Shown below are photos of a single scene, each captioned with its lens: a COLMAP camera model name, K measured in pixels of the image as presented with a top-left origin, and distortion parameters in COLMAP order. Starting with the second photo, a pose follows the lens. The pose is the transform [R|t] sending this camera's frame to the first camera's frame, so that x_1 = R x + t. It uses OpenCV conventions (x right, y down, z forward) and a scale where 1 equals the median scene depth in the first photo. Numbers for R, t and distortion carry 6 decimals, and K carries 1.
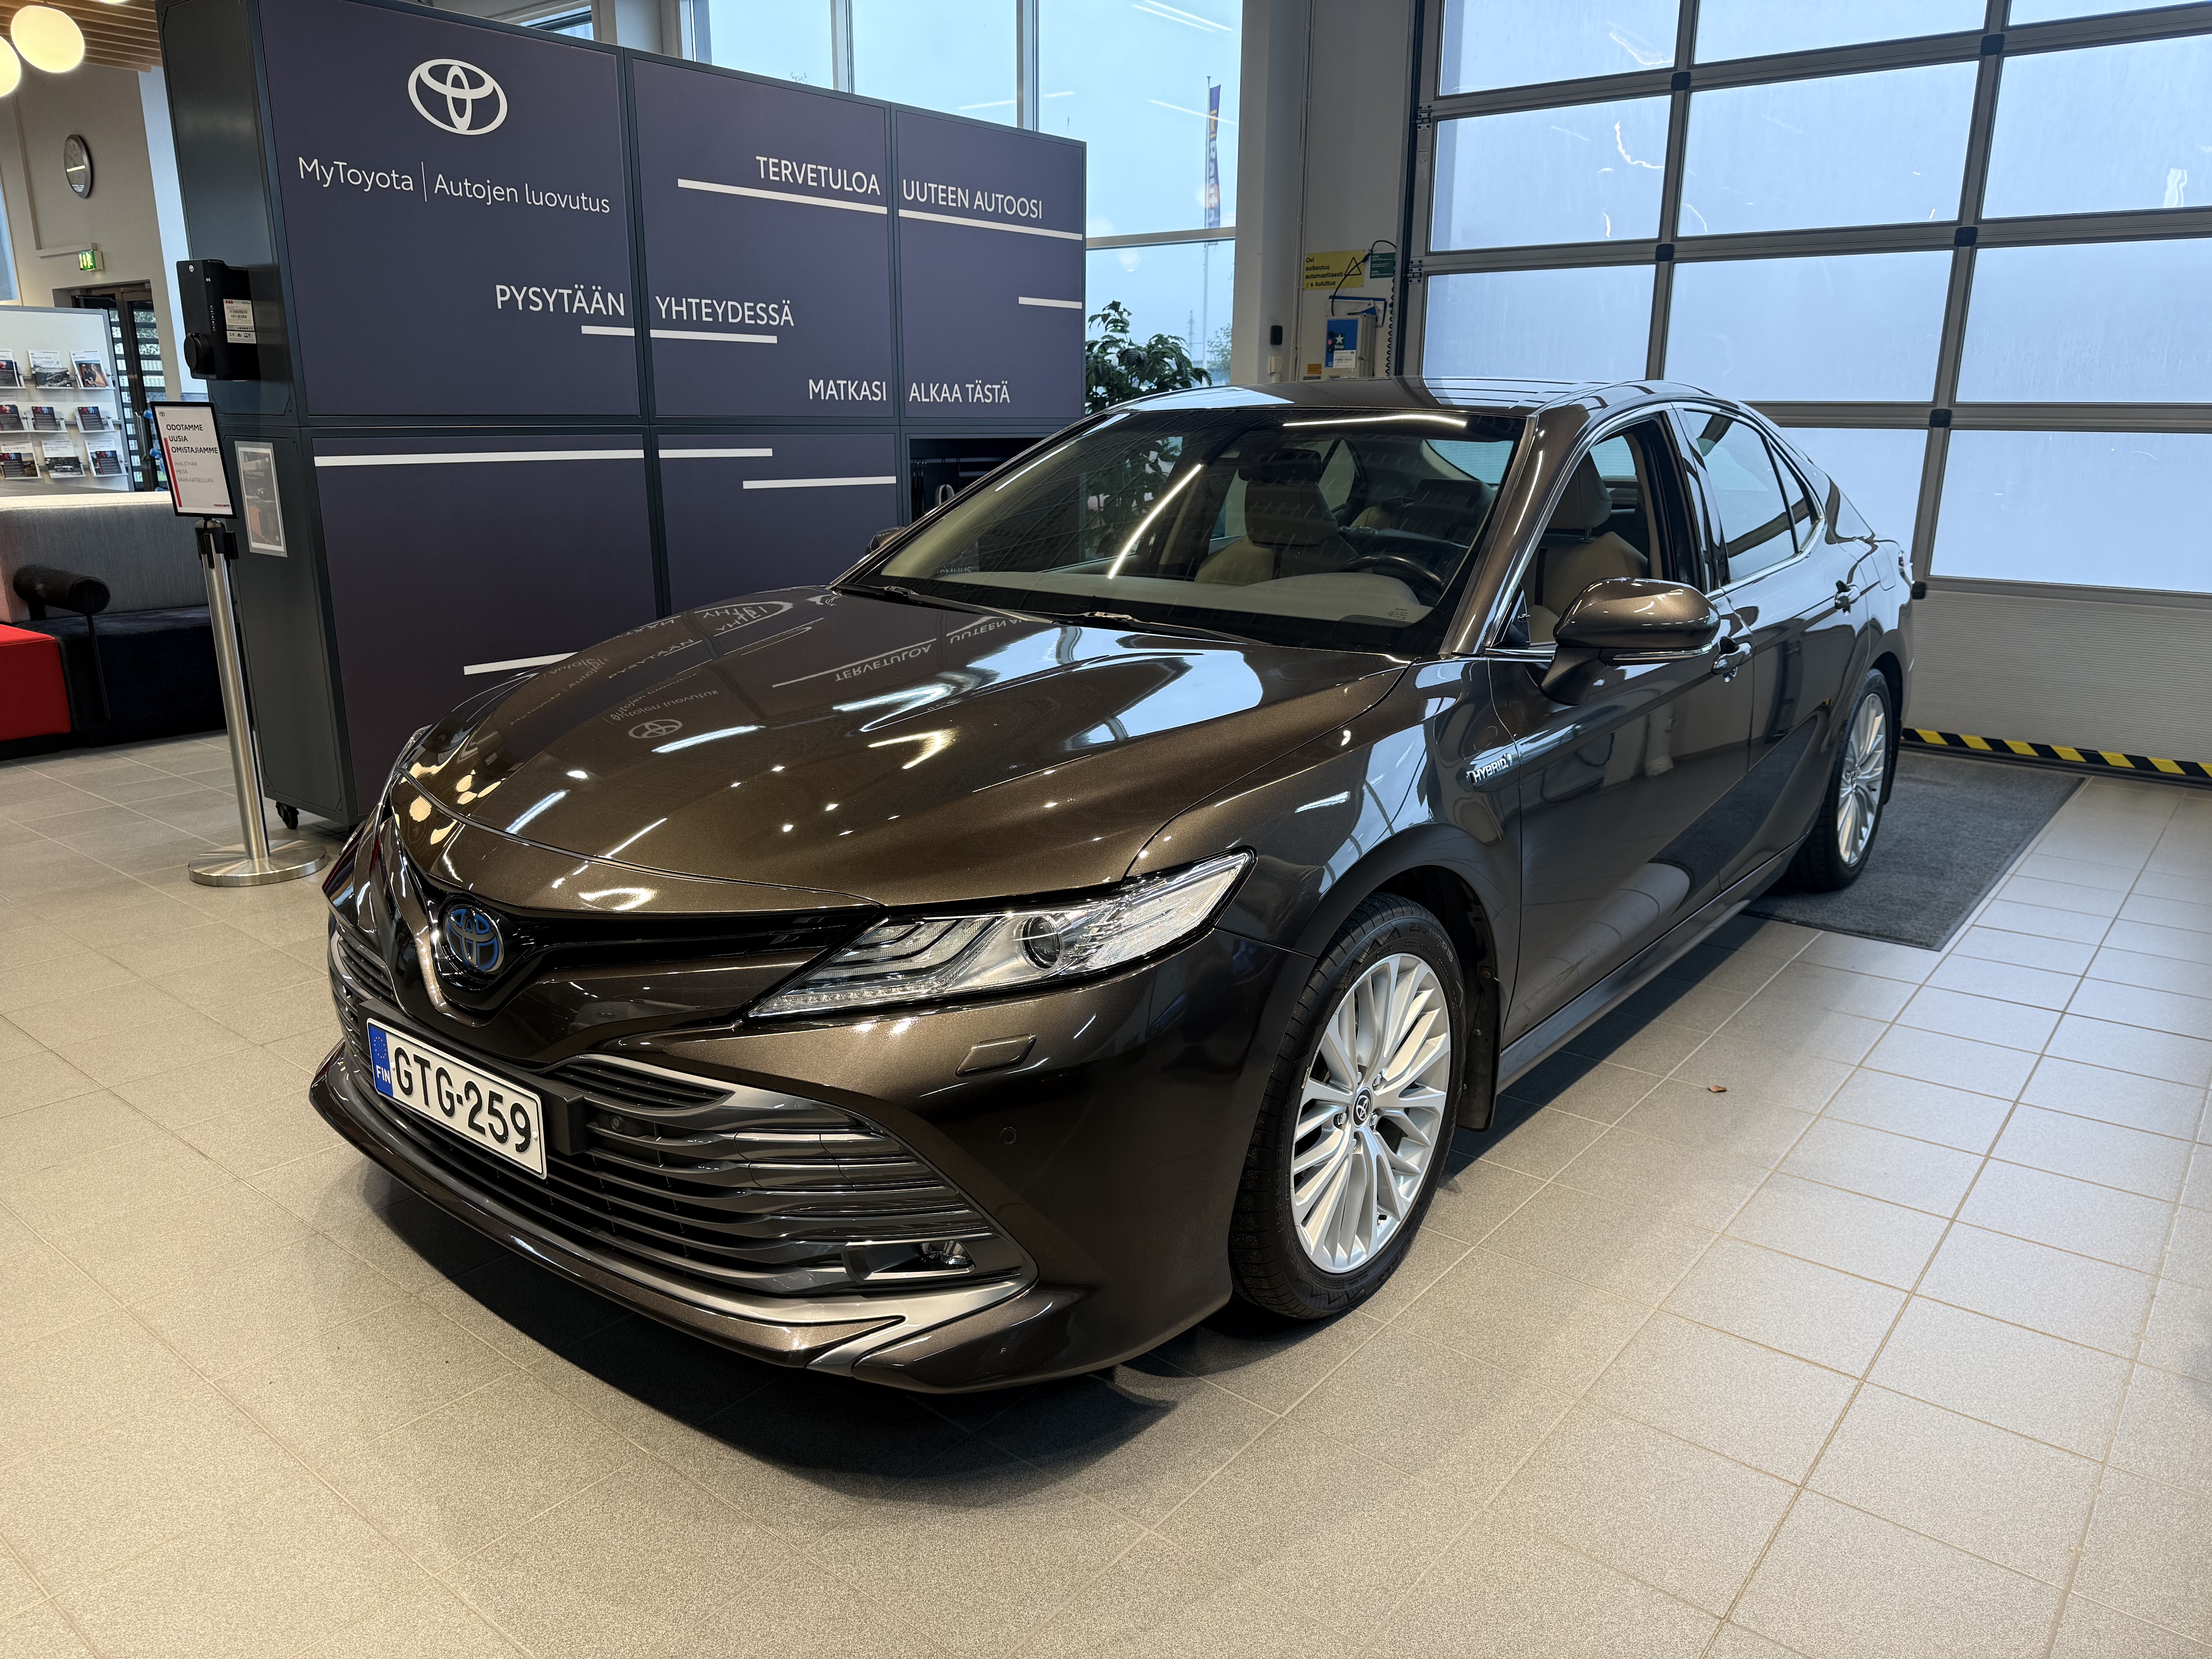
lens RADIAL K [[1557.2, 0, 1106.0], [0, 1557.2, 829.5], [0, 0, 1]] dist [0.198027, -0.456884]
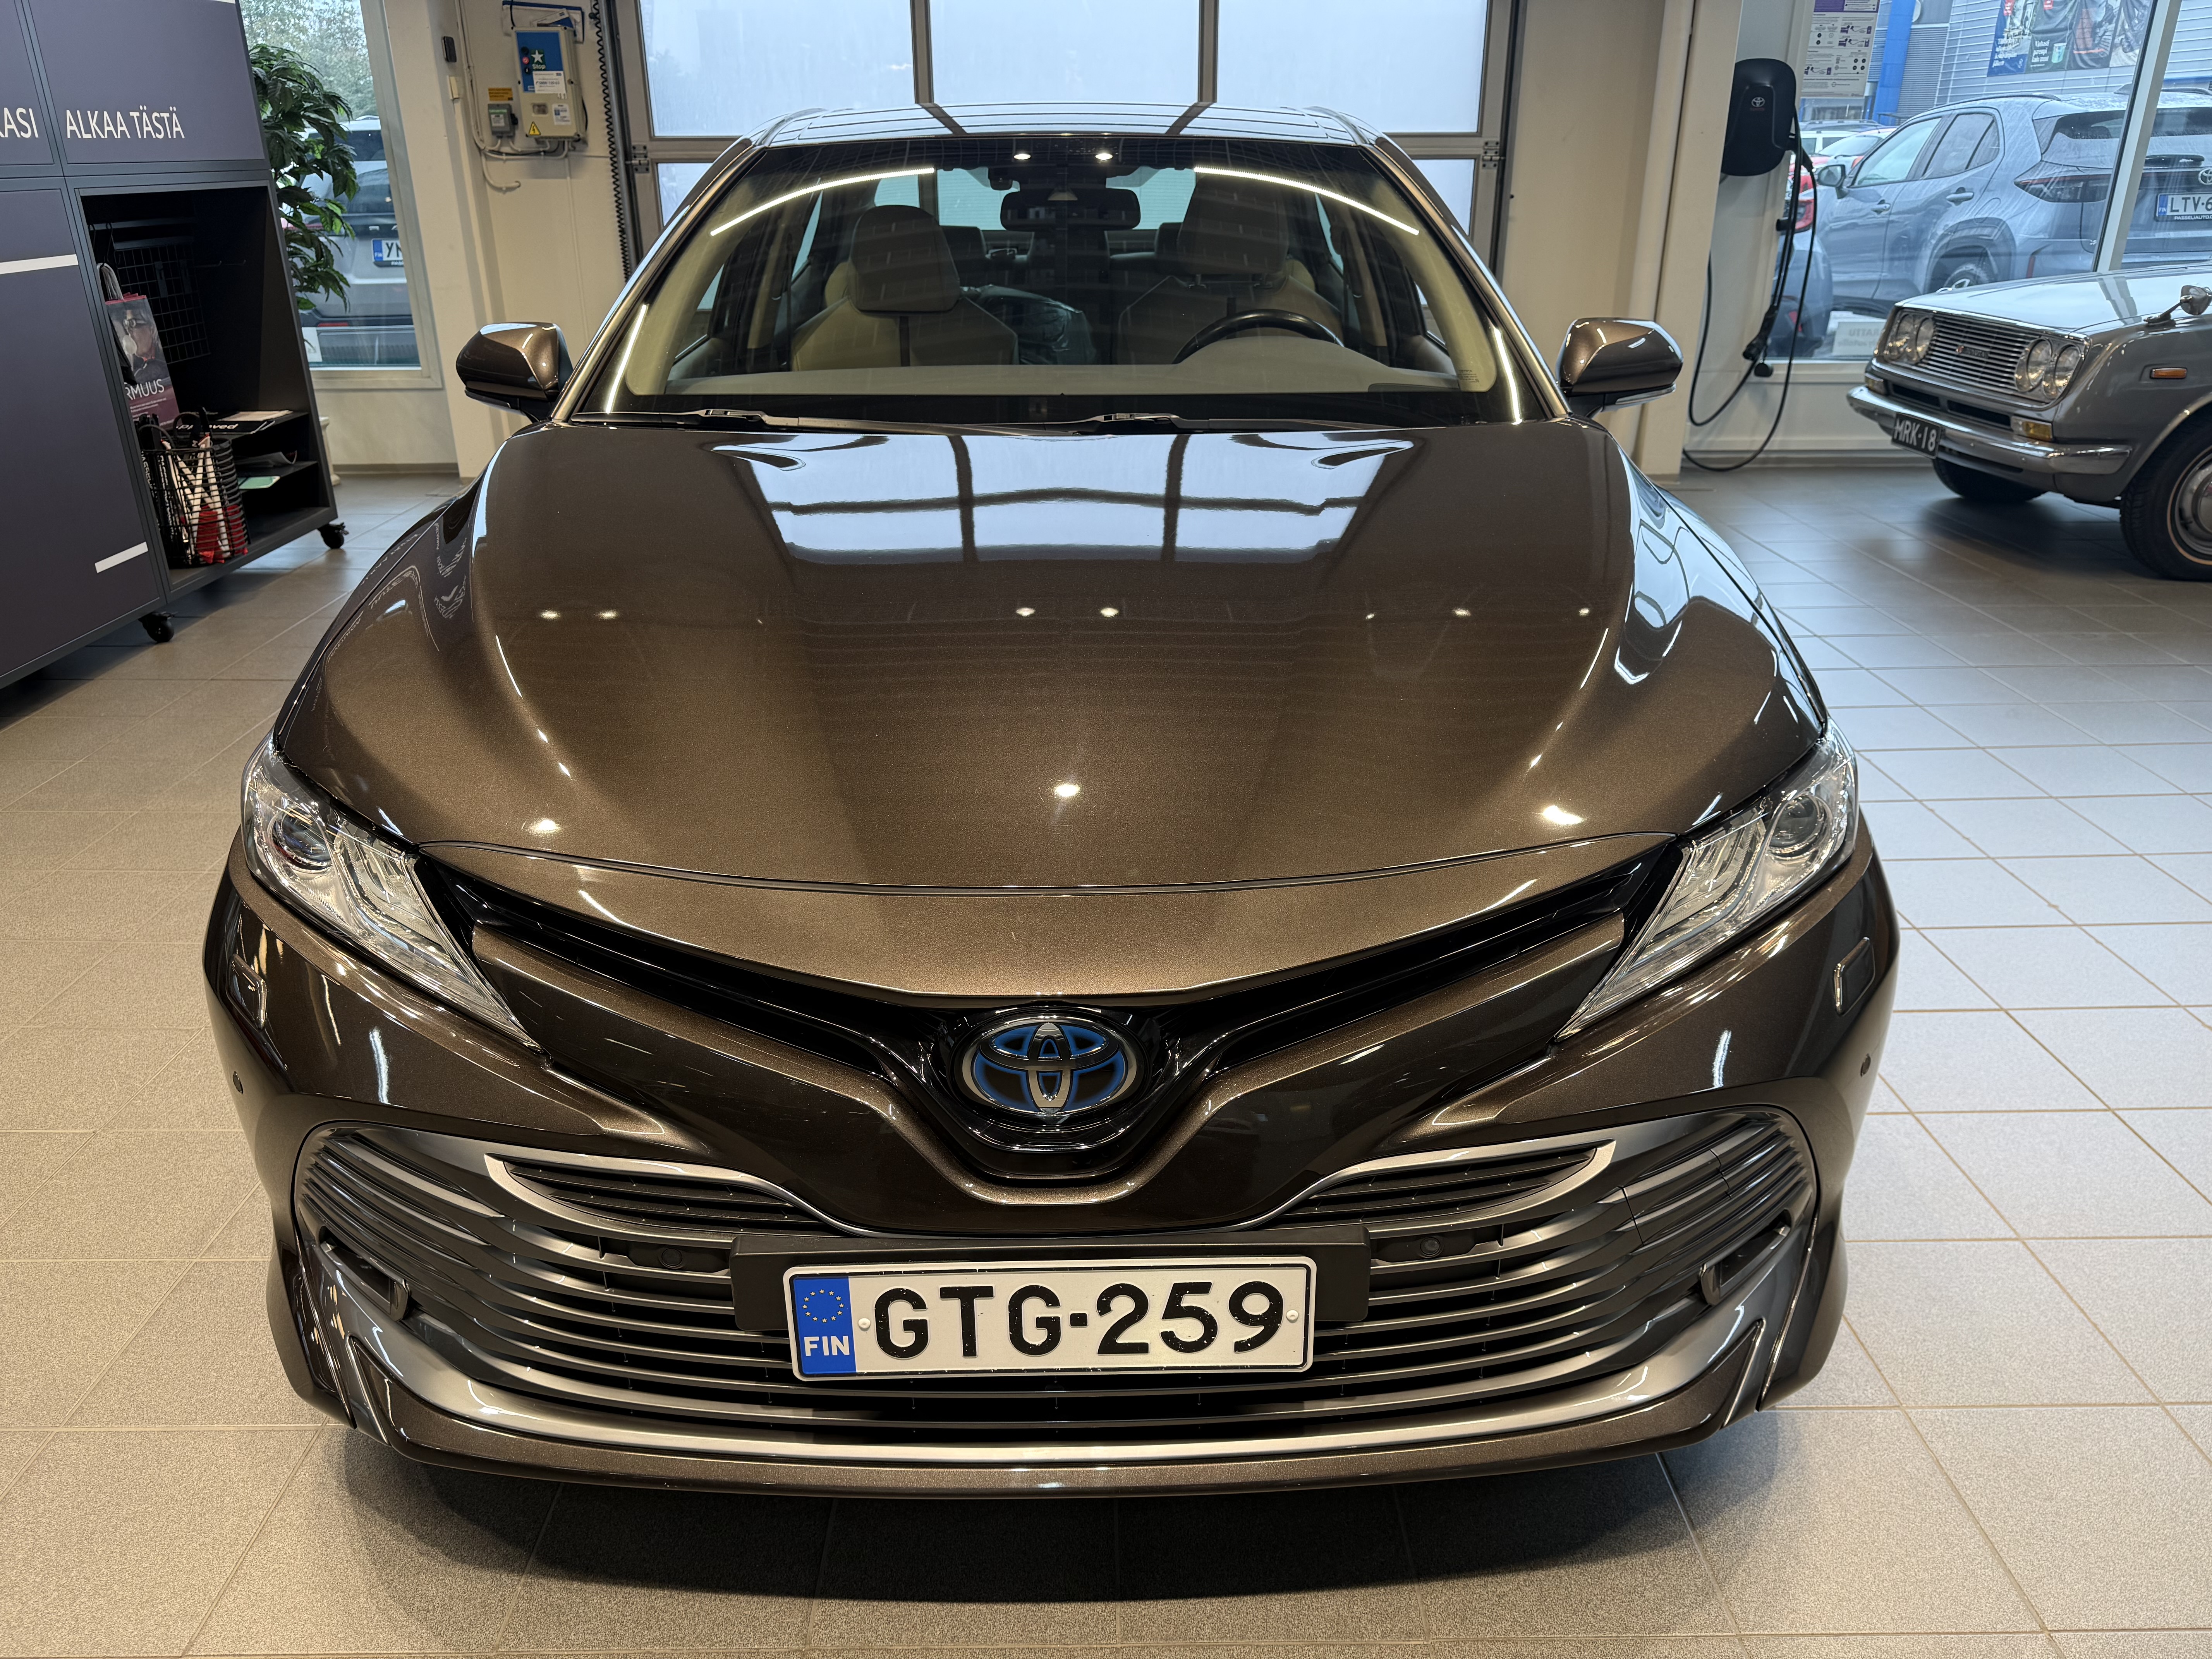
lens RADIAL K [[1569.2, 0, 1106.0], [0, 1569.2, 829.5], [0, 0, 1]] dist [0.042062, -0.029967]
pose [[0.779079, -0.261741, 0.569673, -0.246521], [0.175549, 0.963405, 0.202565, -0.048524], [-0.601846, -0.057808, 0.796517, 0.181145]]
